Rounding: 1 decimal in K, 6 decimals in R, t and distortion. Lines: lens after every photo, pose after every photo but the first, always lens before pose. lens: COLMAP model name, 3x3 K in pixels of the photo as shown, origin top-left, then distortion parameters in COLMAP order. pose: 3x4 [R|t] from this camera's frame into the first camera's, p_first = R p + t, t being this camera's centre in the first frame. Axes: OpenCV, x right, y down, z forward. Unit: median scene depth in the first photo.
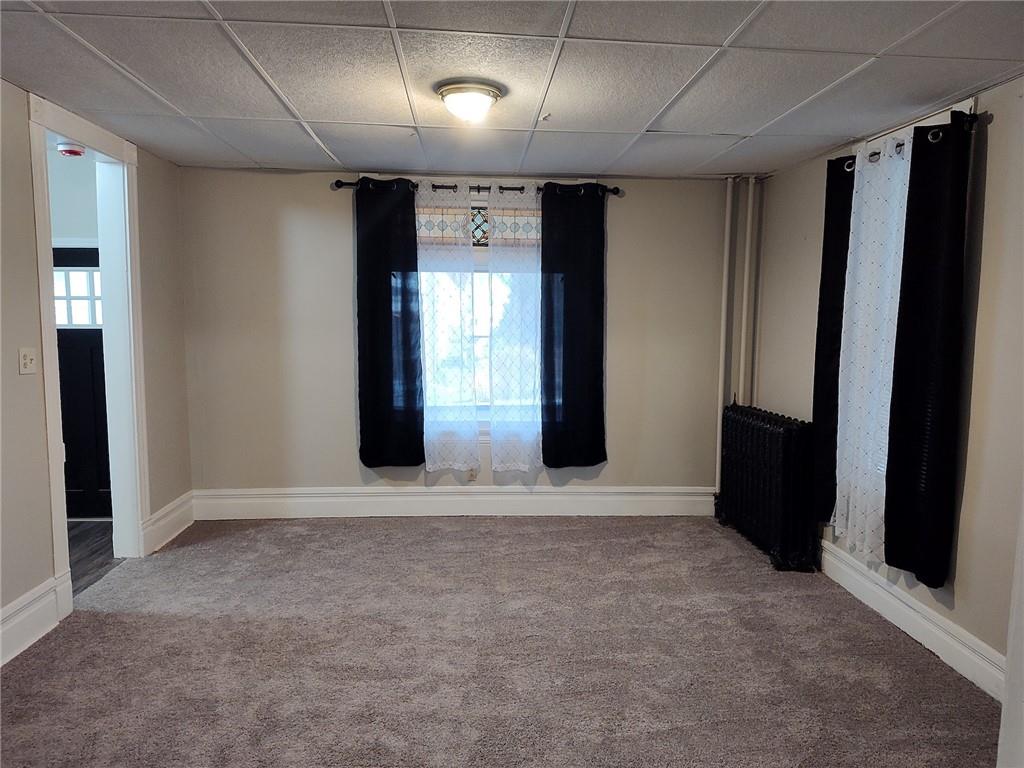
lens RADIAL K [[699.4, 0, 516.4], [0, 699.4, 388.5], [0, 0, 1]] dist [0.034875, -0.047912]
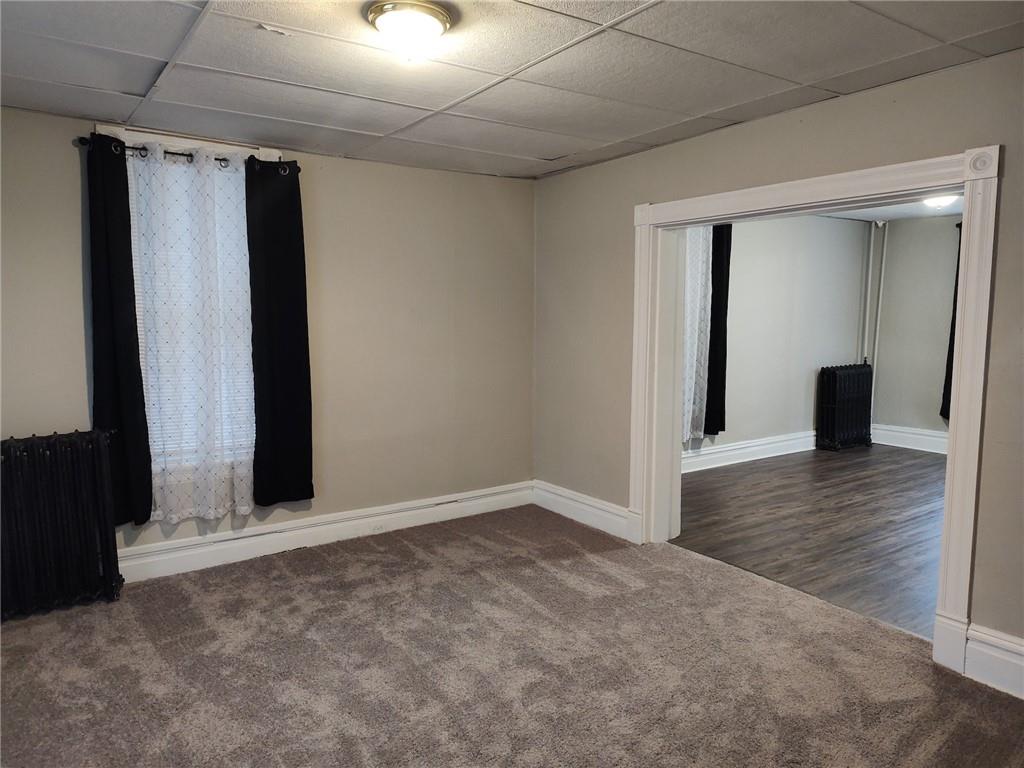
lens RADIAL K [[699.4, 0, 511.5], [0, 699.4, 379.8], [0, 0, 1]] dist [0.034875, -0.047912]
pose [[-0.516378, -0.103436, 0.850091, -0.493180], [0.080258, 0.982464, 0.168294, -0.096711], [-0.852592, 0.155130, -0.499021, 0.824039]]
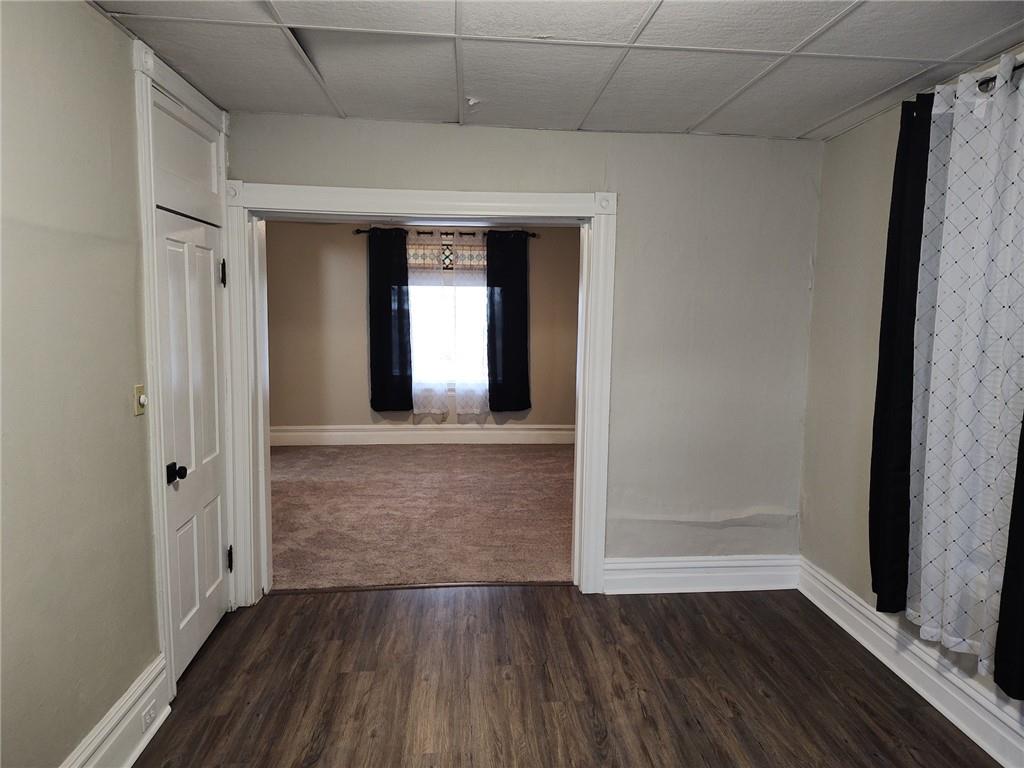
lens RADIAL K [[699.4, 0, 514.9], [0, 699.4, 384.2], [0, 0, 1]] dist [0.034875, -0.047912]
pose [[0.999984, -0.002436, 0.005048, 0.089786], [0.002448, 0.999994, -0.002288, 0.057279], [-0.005042, 0.002300, 0.999985, -0.570619]]
